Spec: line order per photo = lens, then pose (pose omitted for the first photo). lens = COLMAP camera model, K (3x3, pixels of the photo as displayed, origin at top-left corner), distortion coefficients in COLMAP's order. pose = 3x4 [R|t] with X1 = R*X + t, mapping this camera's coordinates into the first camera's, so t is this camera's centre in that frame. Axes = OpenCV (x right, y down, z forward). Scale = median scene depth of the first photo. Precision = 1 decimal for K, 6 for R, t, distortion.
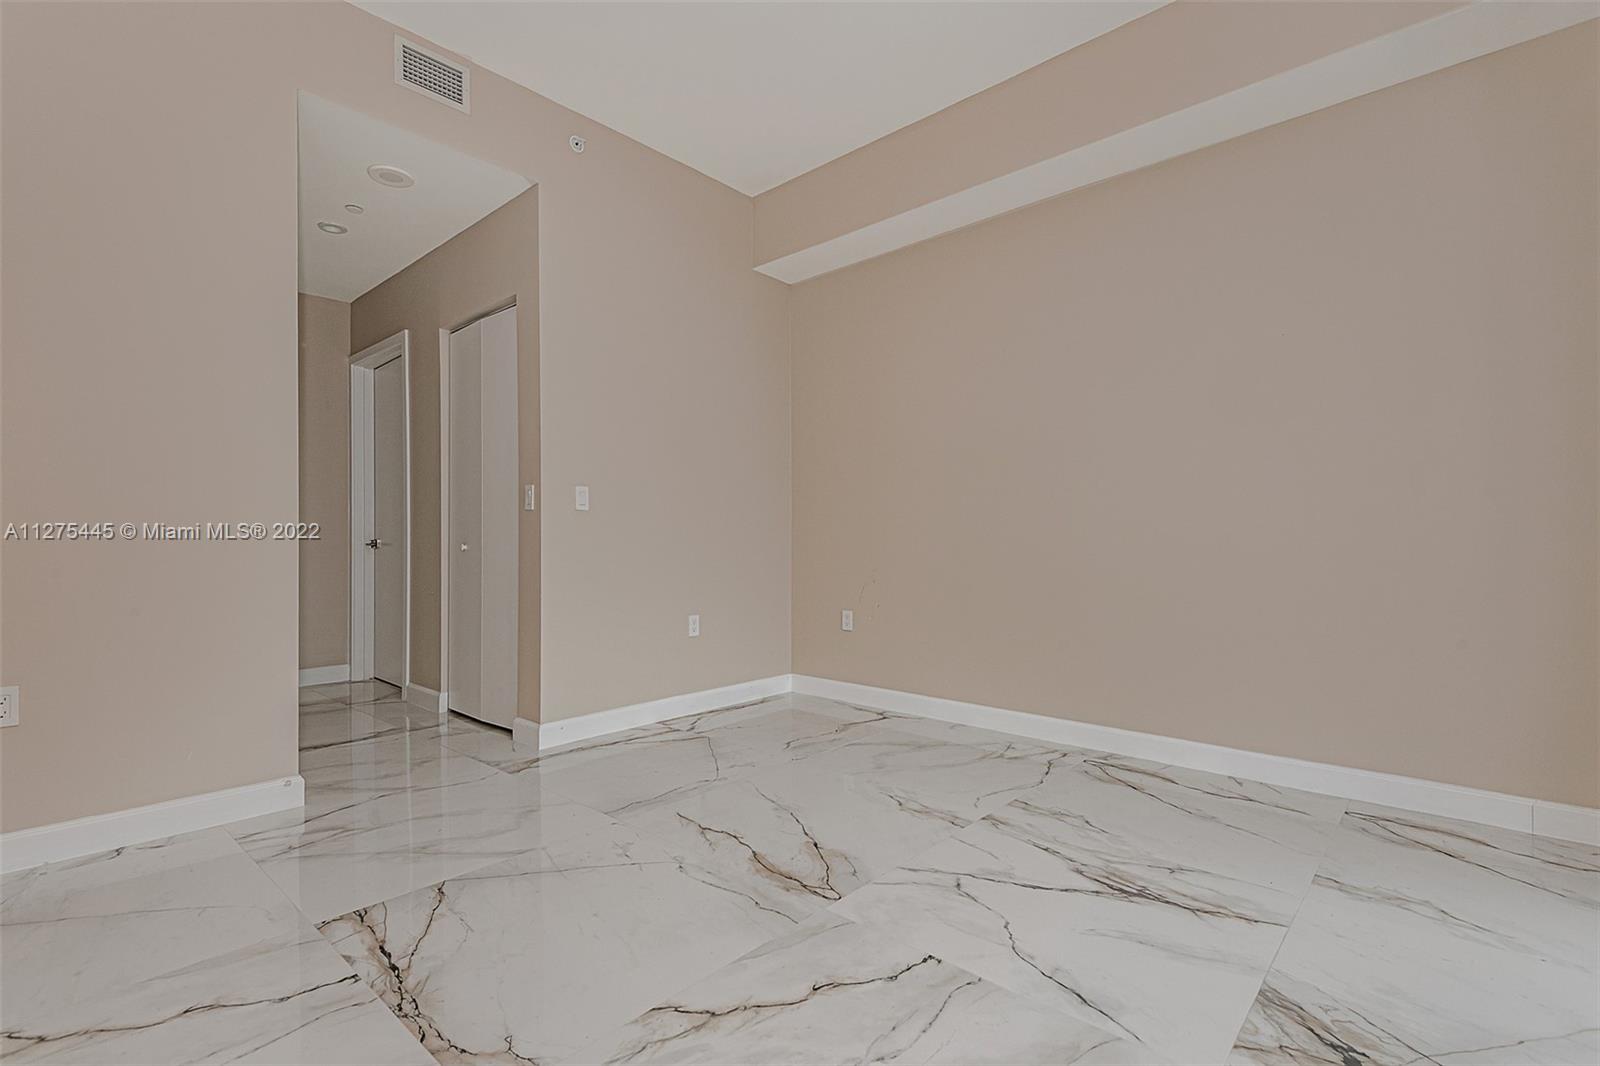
lens RADIAL K [[744.5, 0, 800.0], [0, 744.5, 533.0], [0, 0, 1]] dist [0.000253, 0.000409]
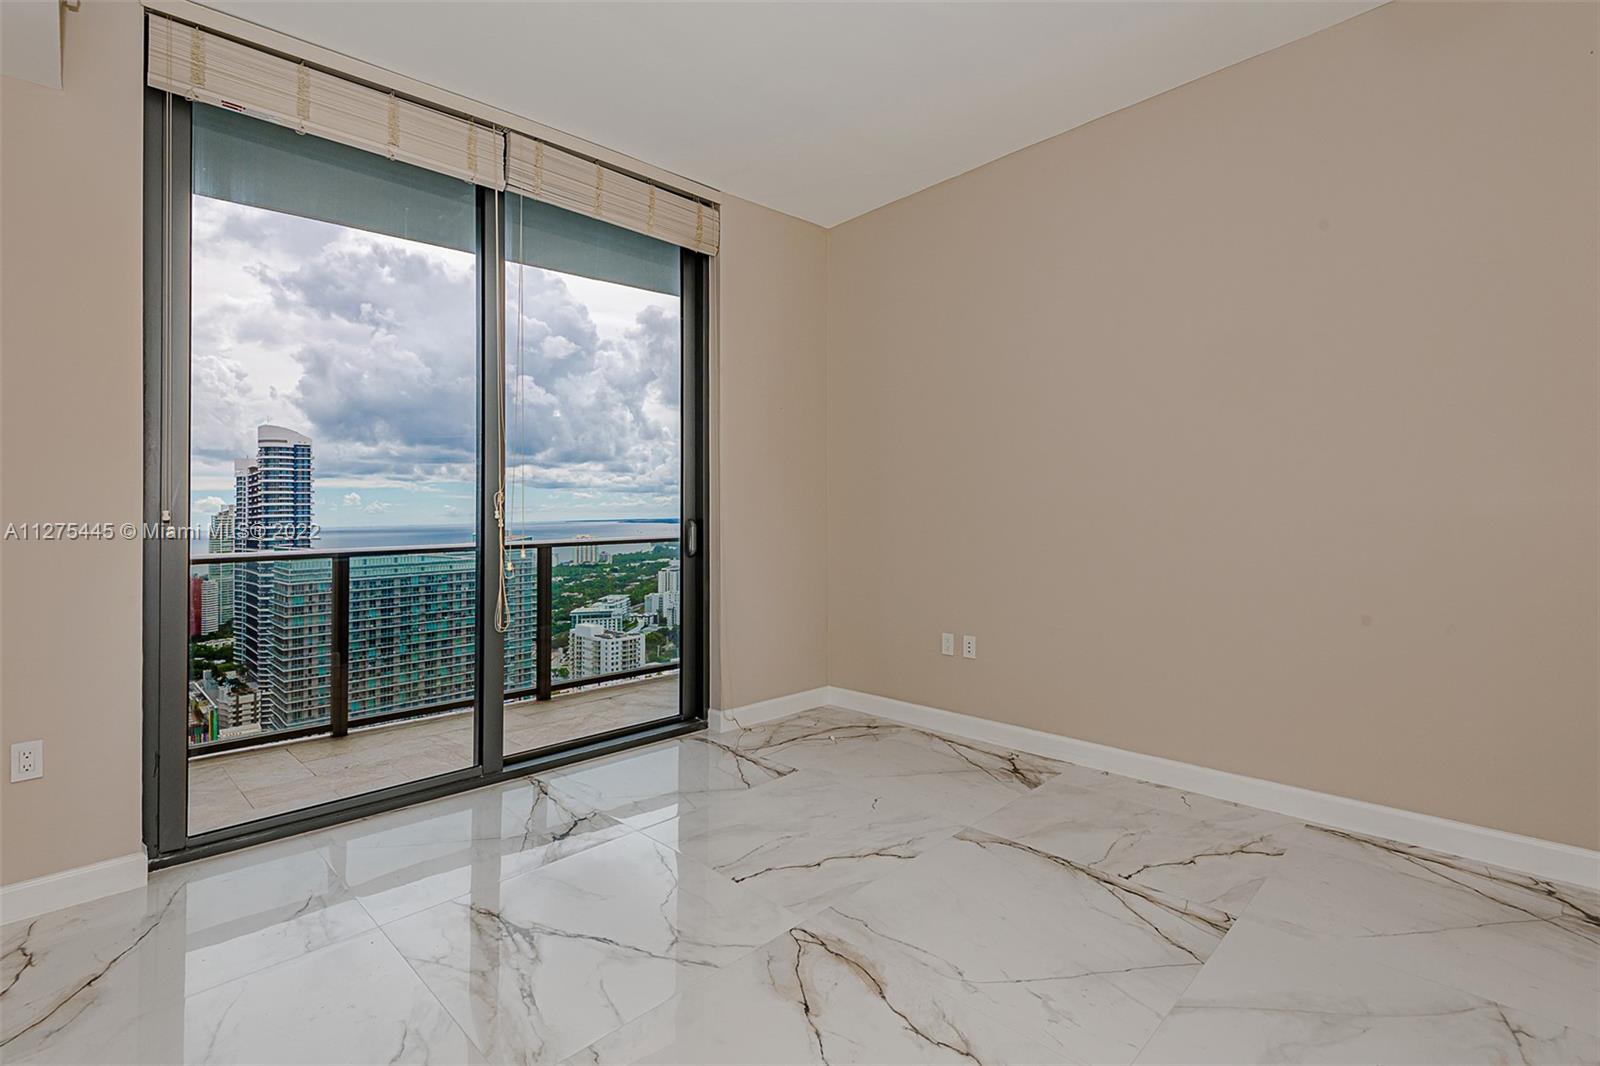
lens RADIAL K [[744.5, 0, 800.0], [0, 744.5, 533.0], [0, 0, 1]] dist [0.000253, 0.000409]
pose [[-0.998990, 0.016919, 0.041637, -0.014281], [0.017743, 0.999653, 0.019491, -0.108211], [-0.041293, 0.020210, -0.998943, 1.982069]]
